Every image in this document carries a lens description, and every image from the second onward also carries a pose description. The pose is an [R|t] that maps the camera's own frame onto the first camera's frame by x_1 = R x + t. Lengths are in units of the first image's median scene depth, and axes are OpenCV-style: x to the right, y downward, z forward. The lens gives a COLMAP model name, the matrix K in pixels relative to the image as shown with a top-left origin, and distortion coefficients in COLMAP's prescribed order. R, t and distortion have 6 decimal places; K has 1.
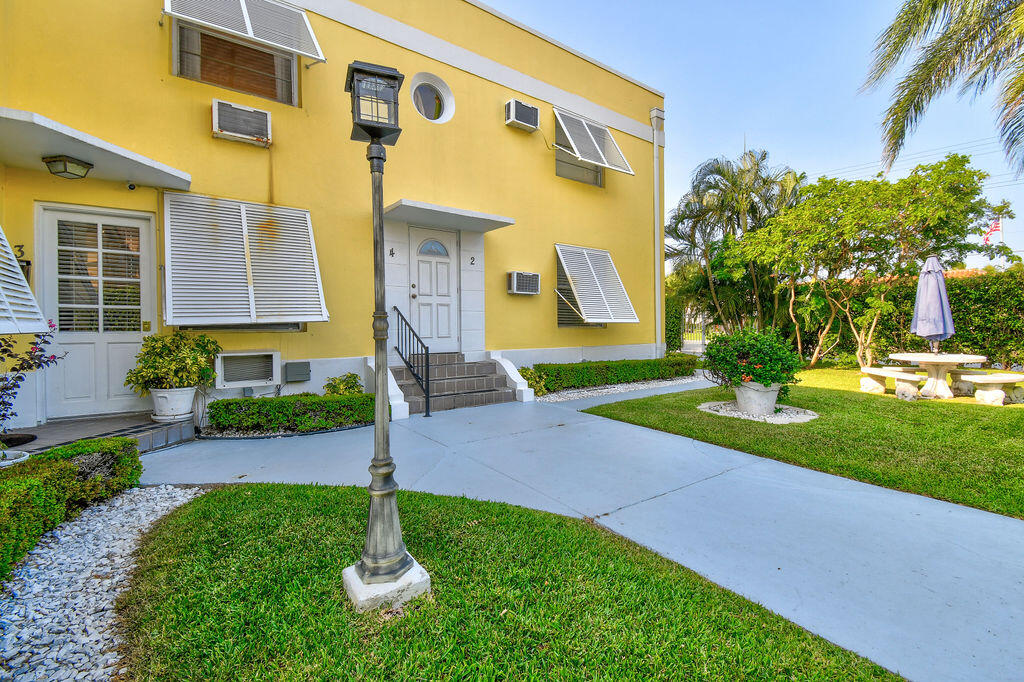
lens RADIAL K [[445.4, 0, 513.7], [0, 445.4, 332.2], [0, 0, 1]] dist [-0.000419, -0.000868]
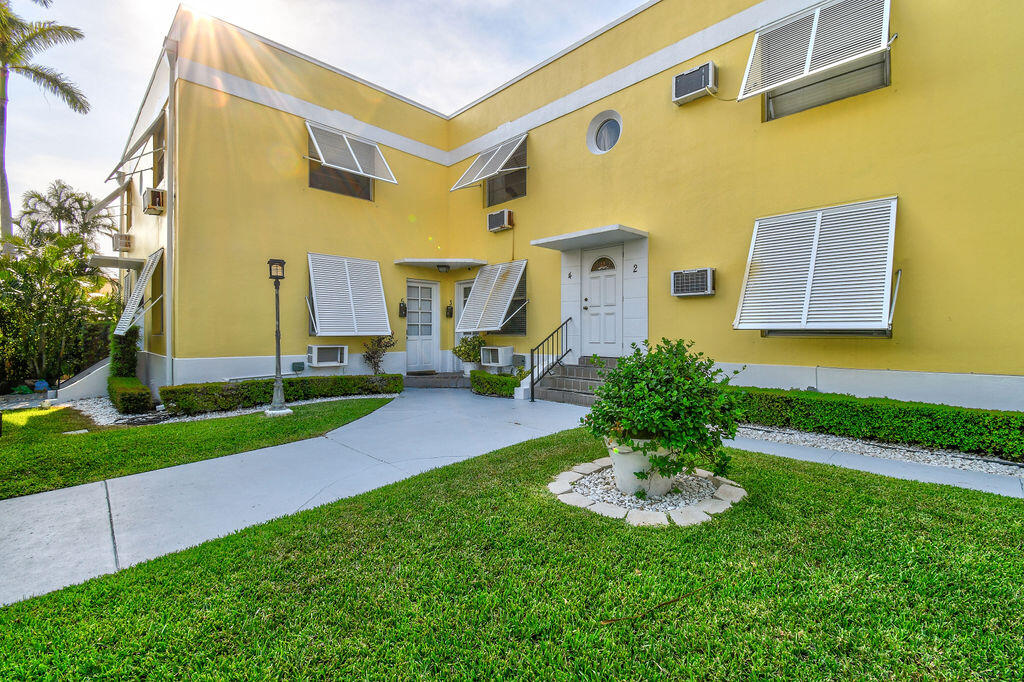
lens RADIAL K [[445.4, 0, 513.7], [0, 445.4, 332.2], [0, 0, 1]] dist [-0.000419, -0.000868]
pose [[0.140185, 0.004391, -0.990116, 1.166696], [-0.014531, 0.999892, 0.002377, -0.020375], [0.990019, 0.014055, 0.140234, 0.800853]]
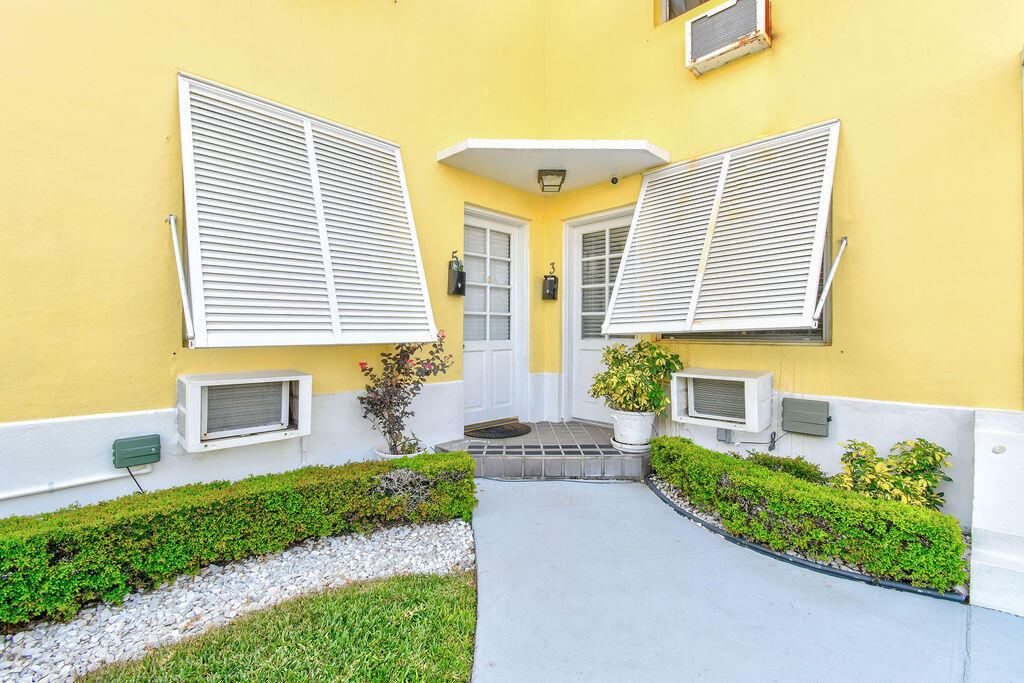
lens RADIAL K [[445.4, 0, 513.7], [0, 445.4, 332.7], [0, 0, 1]] dist [-0.000419, -0.000868]
pose [[0.144253, 0.007943, -0.989509, 0.014148], [-0.014116, 0.999883, 0.005969, -0.015908], [0.989440, 0.013107, 0.144348, 0.587793]]
